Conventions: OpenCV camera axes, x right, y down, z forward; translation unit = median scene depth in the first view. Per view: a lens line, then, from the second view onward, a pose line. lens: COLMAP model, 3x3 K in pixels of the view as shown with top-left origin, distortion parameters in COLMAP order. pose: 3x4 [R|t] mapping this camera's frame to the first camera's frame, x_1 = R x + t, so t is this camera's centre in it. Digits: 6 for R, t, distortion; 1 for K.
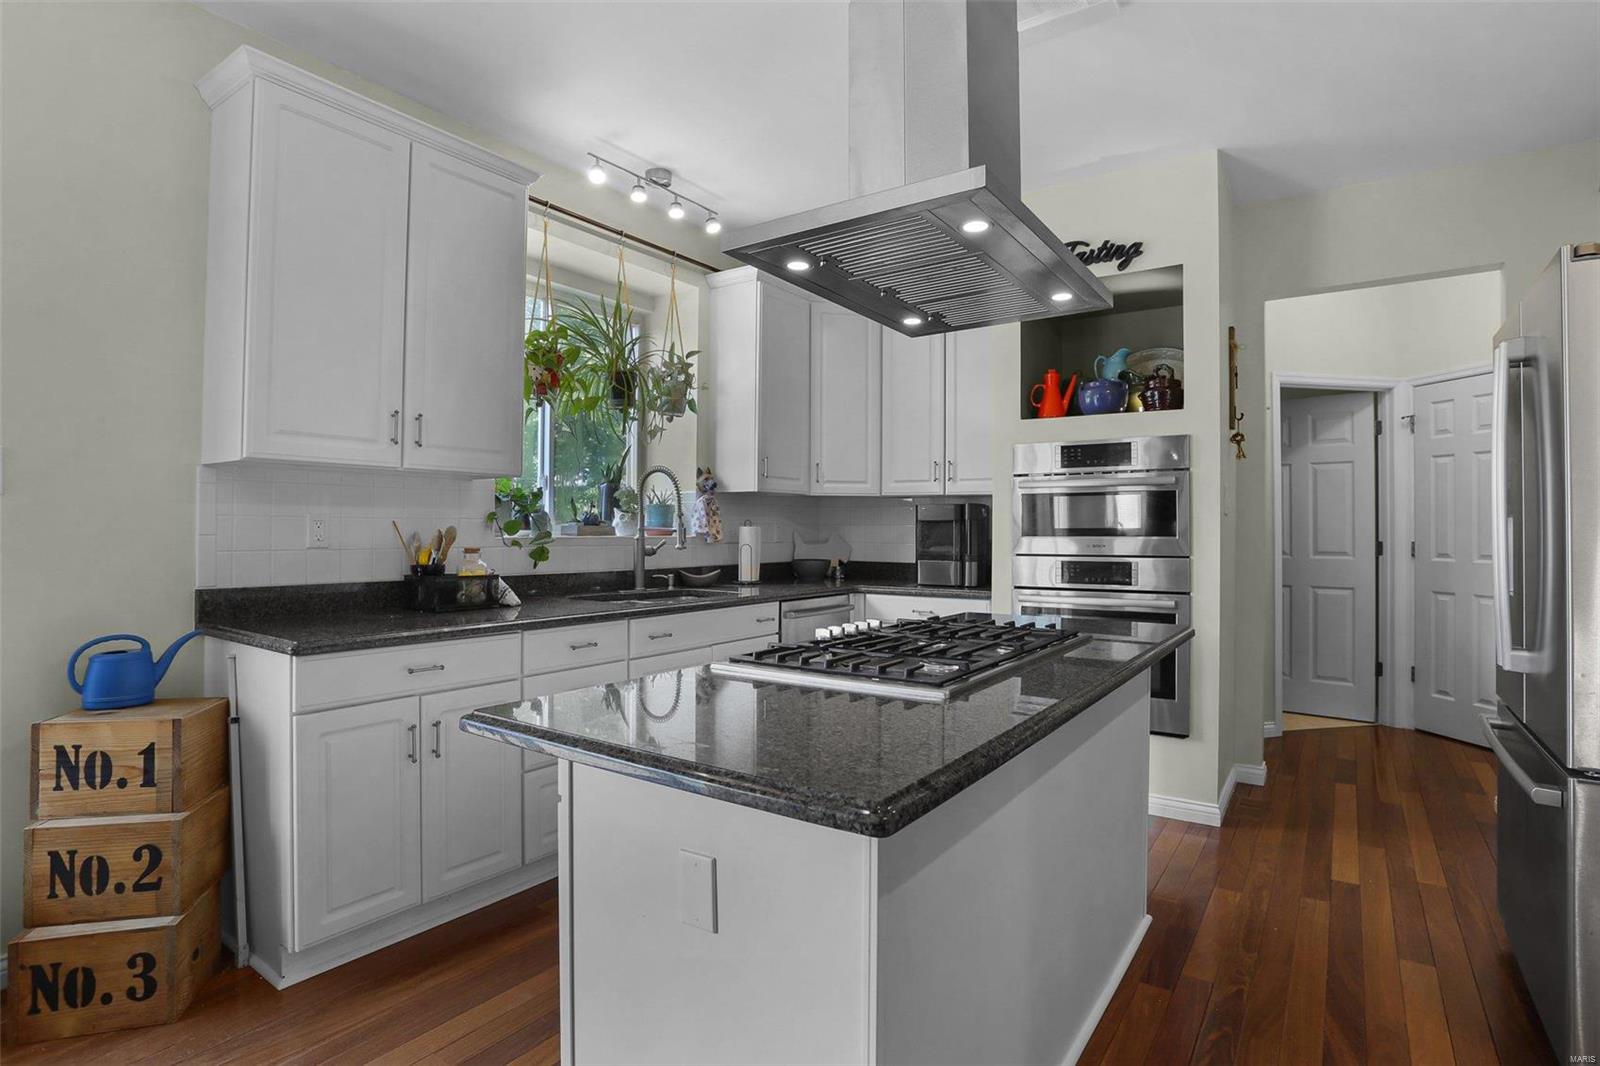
lens RADIAL K [[807.0, 0, 800.0], [0, 807.0, 533.0], [0, 0, 1]] dist [-0.088633, 0.041609]
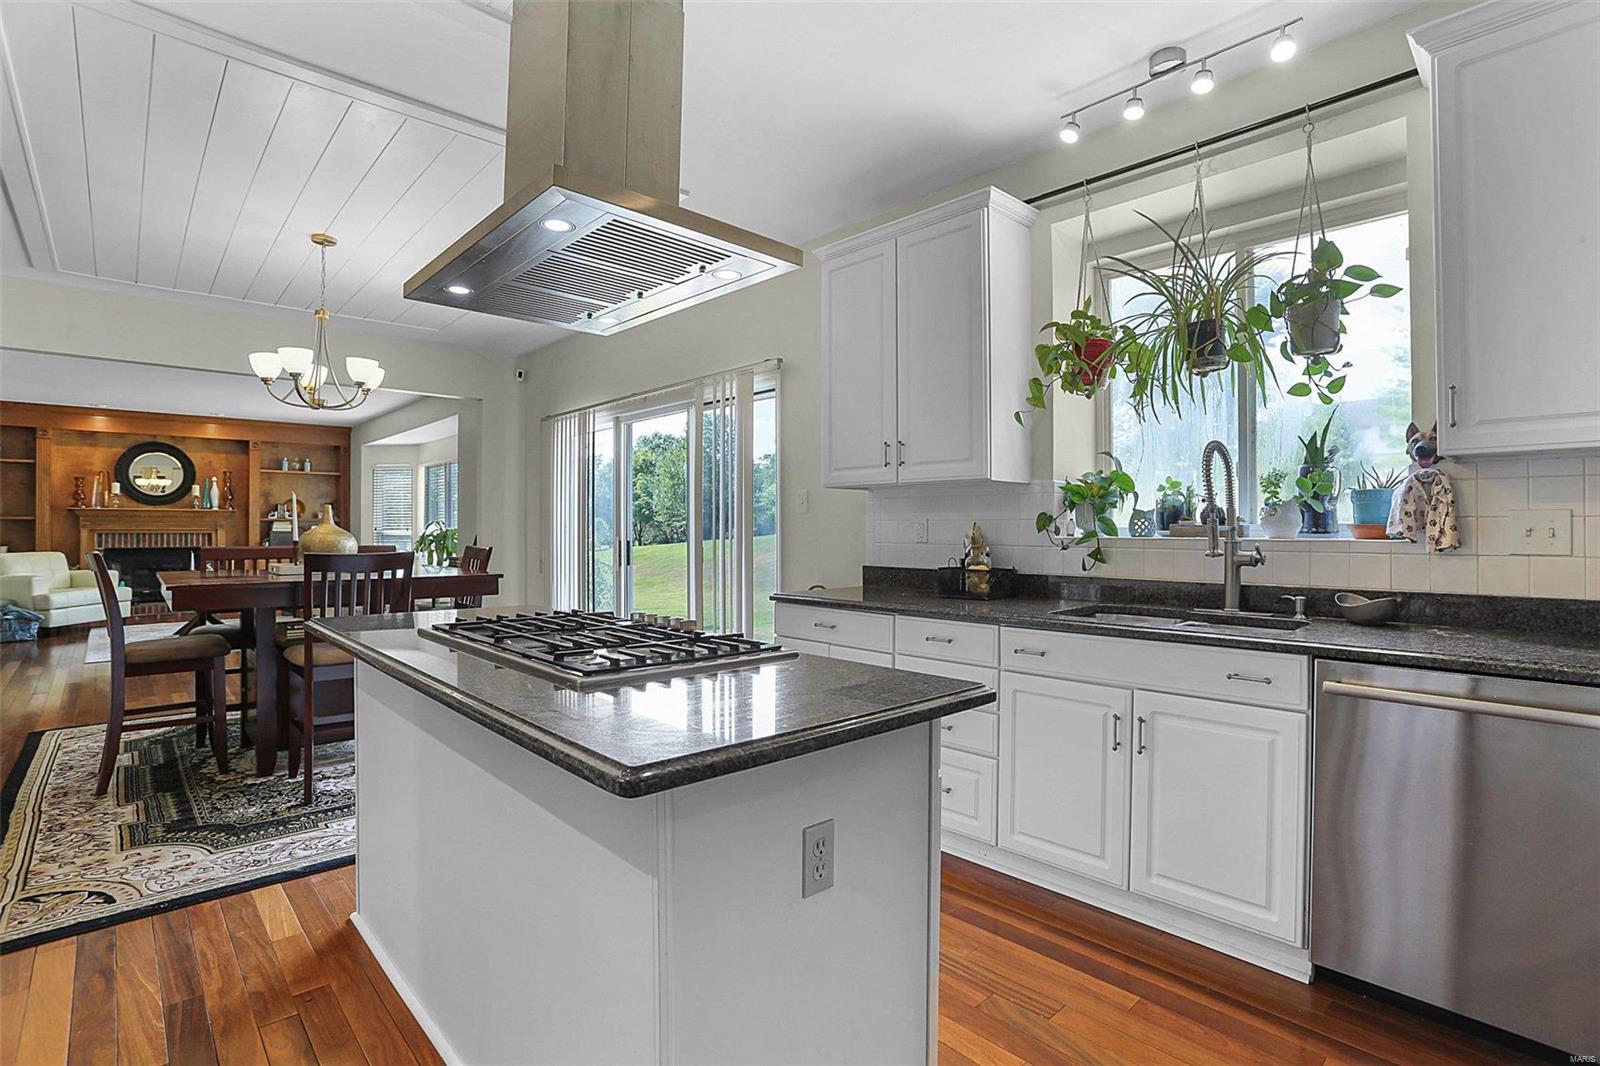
lens RADIAL K [[769.7, 0, 810.8], [0, 769.7, 530.0], [0, 0, 1]] dist [-0.060568, 0.019738]
pose [[-0.206368, -0.003840, -0.978467, 0.560678], [-0.005522, 0.999981, -0.002760, 0.000900], [0.978459, 0.004834, -0.206385, 0.778886]]
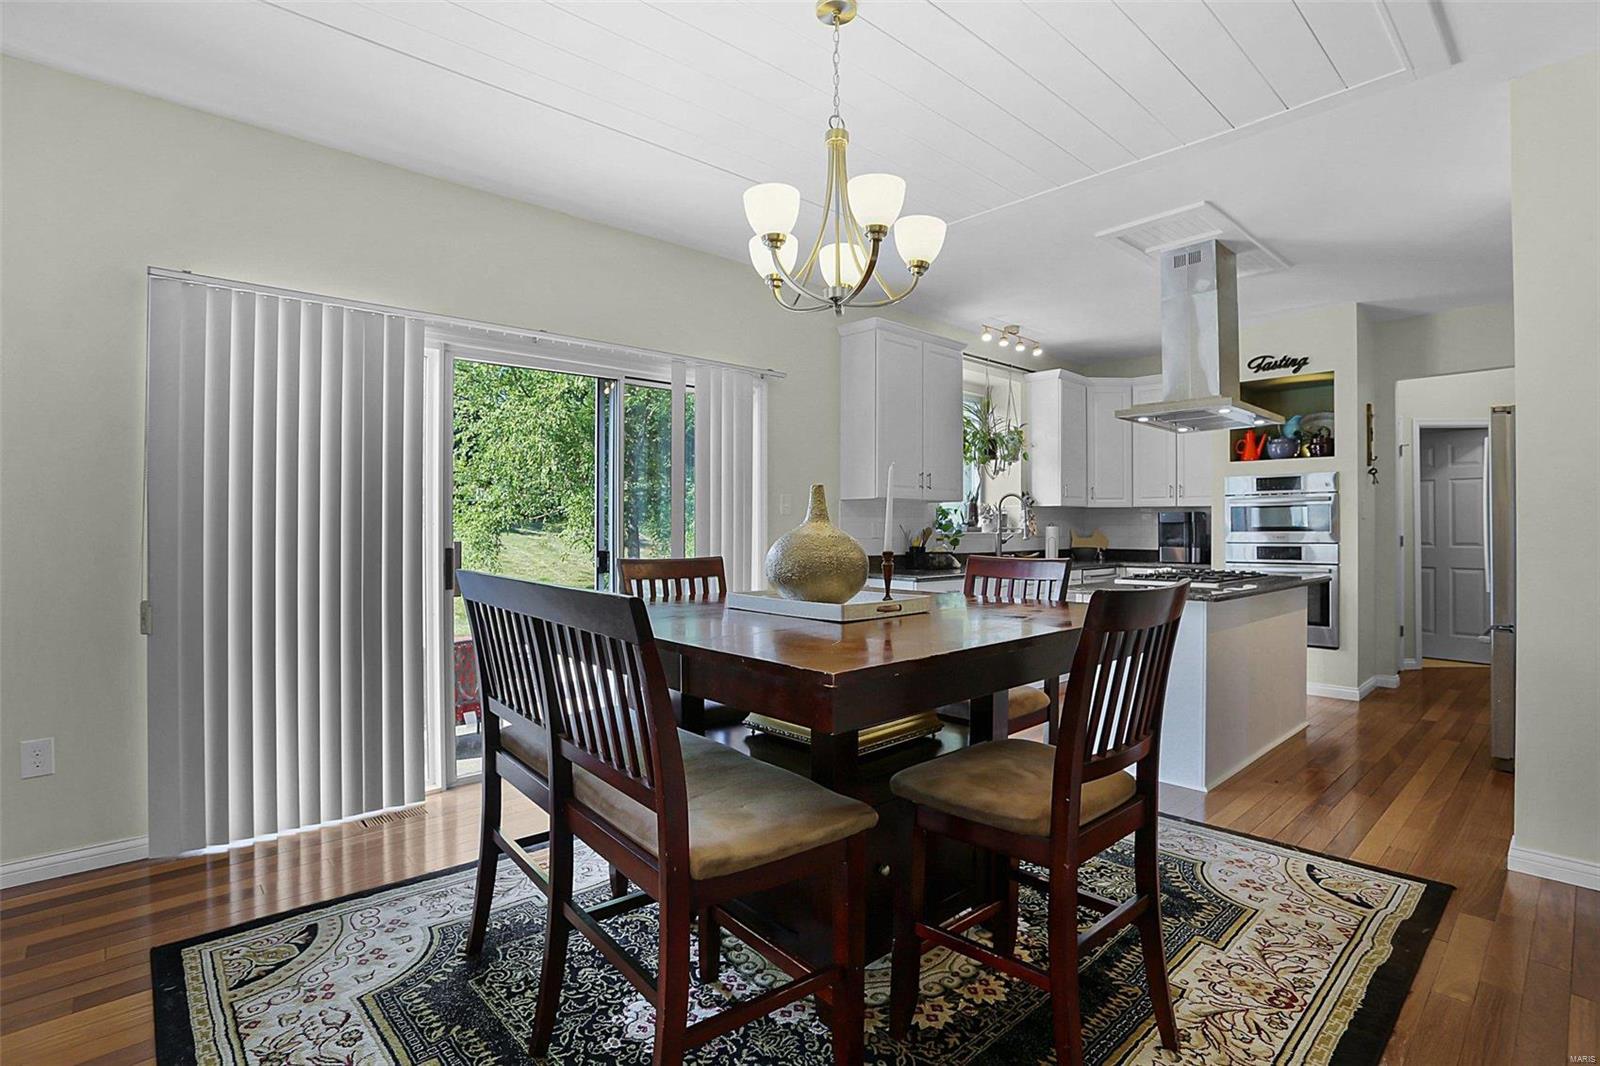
lens RADIAL K [[767.8, 0, 800.0], [0, 767.8, 533.0], [0, 0, 1]] dist [-0.085137, 0.035563]
pose [[0.974389, -0.002917, -0.224851, -0.247739], [0.003322, 0.999993, 0.001422, 0.001343], [0.224845, -0.002132, 0.974392, -0.725080]]
